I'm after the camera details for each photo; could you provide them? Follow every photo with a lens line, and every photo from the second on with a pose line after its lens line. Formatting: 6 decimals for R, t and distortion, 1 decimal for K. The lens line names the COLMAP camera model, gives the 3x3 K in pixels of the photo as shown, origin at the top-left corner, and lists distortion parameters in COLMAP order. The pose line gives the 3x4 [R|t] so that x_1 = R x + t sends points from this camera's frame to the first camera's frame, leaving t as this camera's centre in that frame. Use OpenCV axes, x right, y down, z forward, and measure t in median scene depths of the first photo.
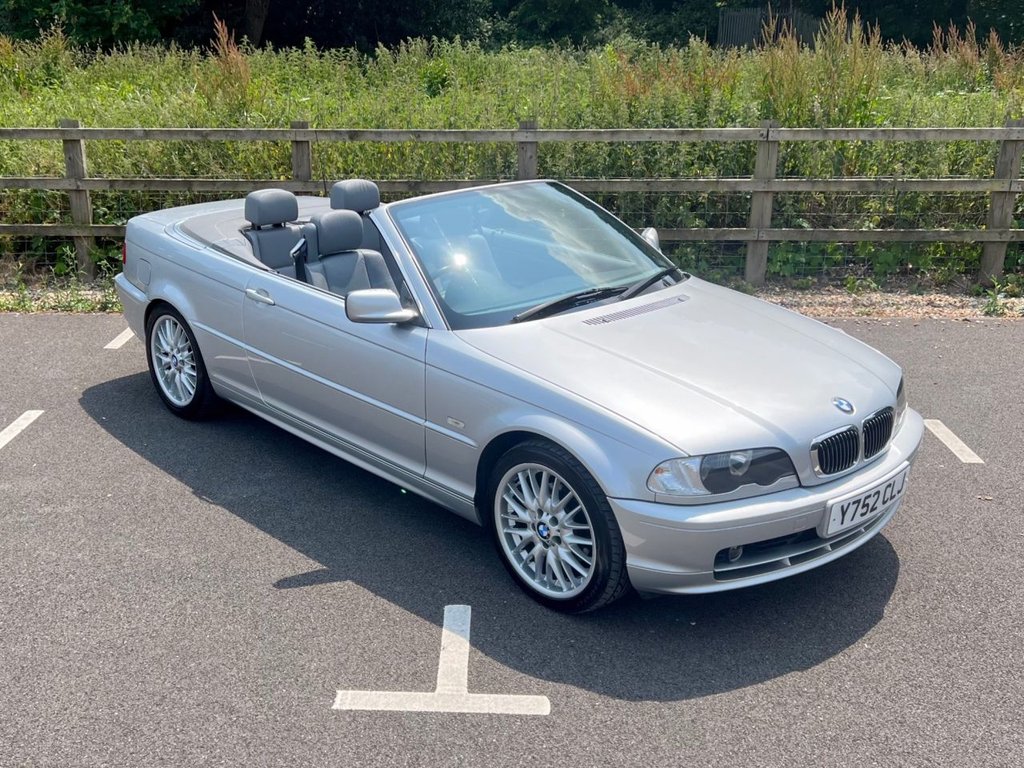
lens RADIAL K [[1151.2, 0, 446.1], [0, 1151.2, 382.1], [0, 0, 1]] dist [0.090779, -0.187830]
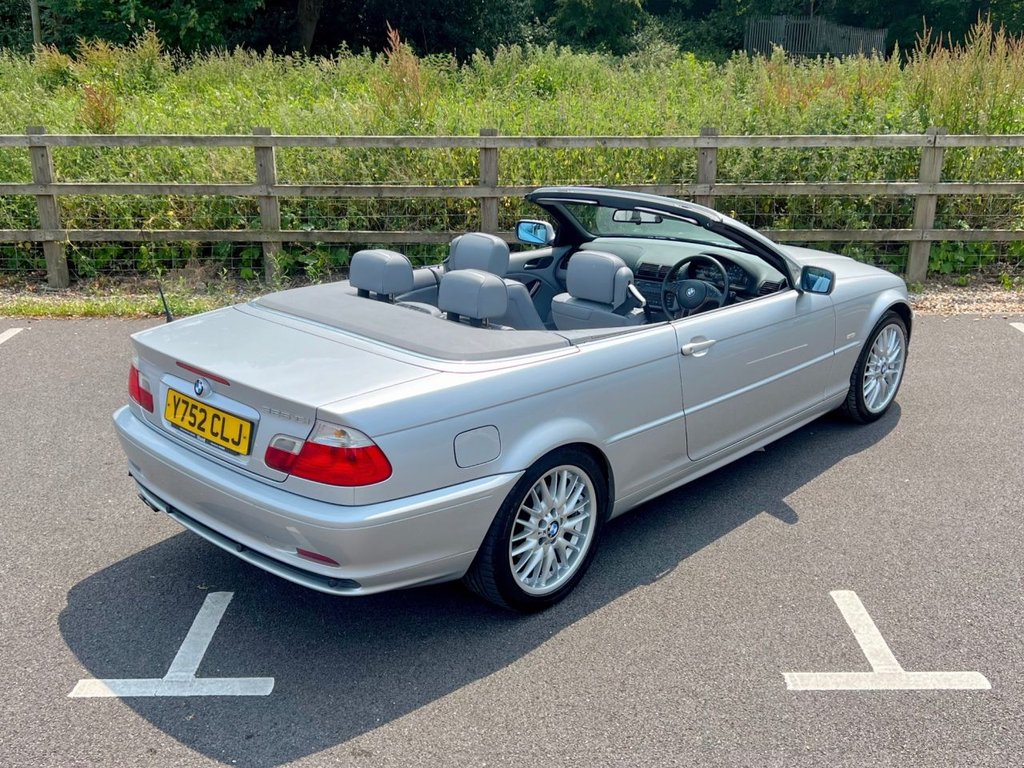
lens RADIAL K [[1123.4, 0, 512.0], [0, 1123.4, 386.9], [0, 0, 1]] dist [0.039766, -0.028213]
pose [[0.997210, -0.016504, 0.072801, -0.180836], [0.015777, 0.999820, 0.010546, -0.004940], [-0.072962, -0.009368, 0.997291, -0.005734]]
